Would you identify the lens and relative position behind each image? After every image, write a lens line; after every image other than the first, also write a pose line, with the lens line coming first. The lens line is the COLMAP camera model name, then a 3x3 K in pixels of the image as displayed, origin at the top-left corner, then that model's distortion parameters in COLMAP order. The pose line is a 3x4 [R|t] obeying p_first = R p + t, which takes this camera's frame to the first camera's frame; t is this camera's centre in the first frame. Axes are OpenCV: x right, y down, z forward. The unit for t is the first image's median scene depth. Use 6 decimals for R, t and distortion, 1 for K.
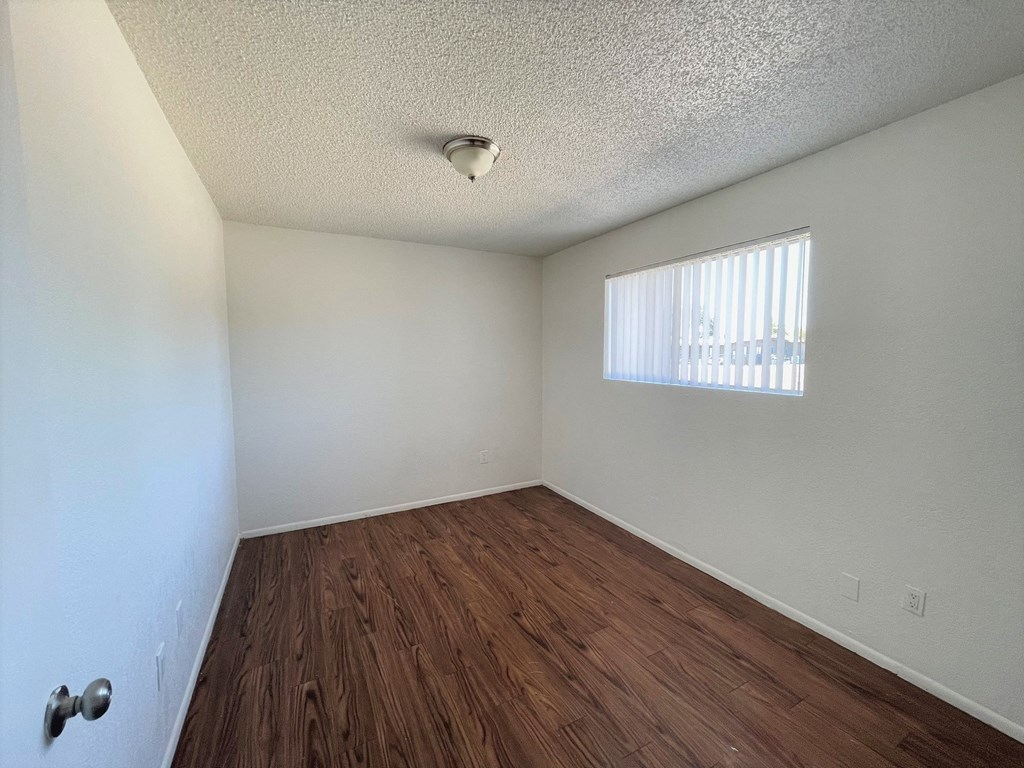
lens RADIAL K [[412.2, 0, 511.8], [0, 412.2, 382.9], [0, 0, 1]] dist [0.008375, -0.000033]
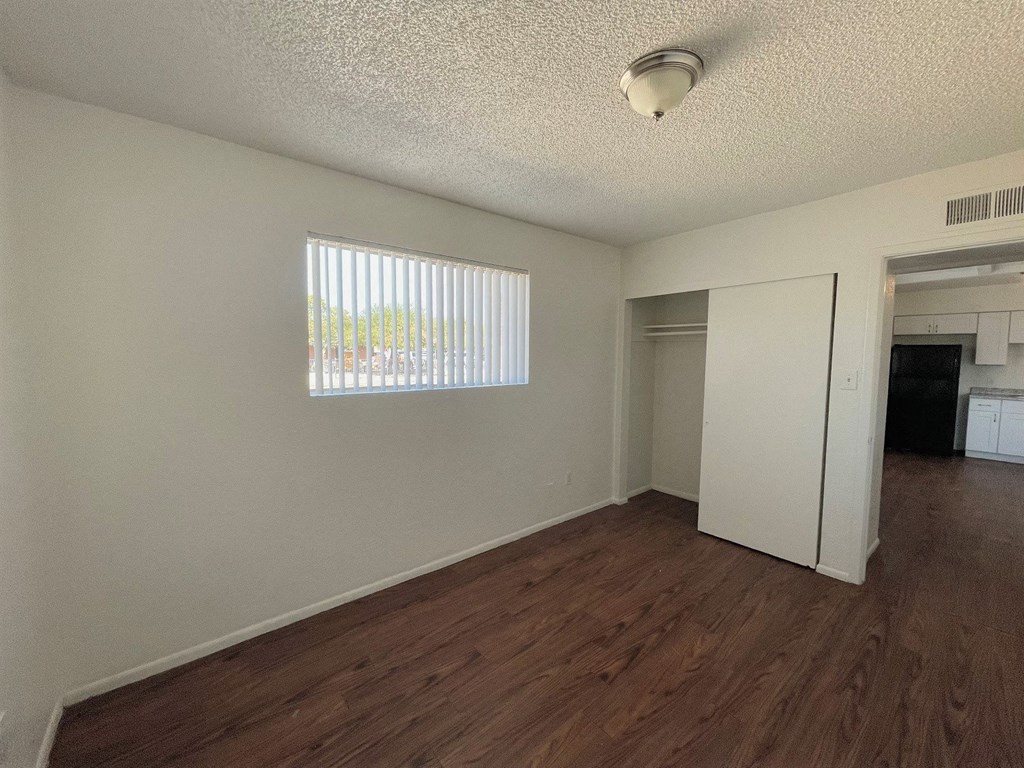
lens RADIAL K [[412.2, 0, 511.8], [0, 412.2, 385.9], [0, 0, 1]] dist [0.008375, -0.000033]
pose [[-0.205546, -0.073853, 0.975857, -0.650162], [0.070313, 0.993457, 0.089995, -0.088962], [-0.976118, 0.087114, -0.199009, 1.191817]]
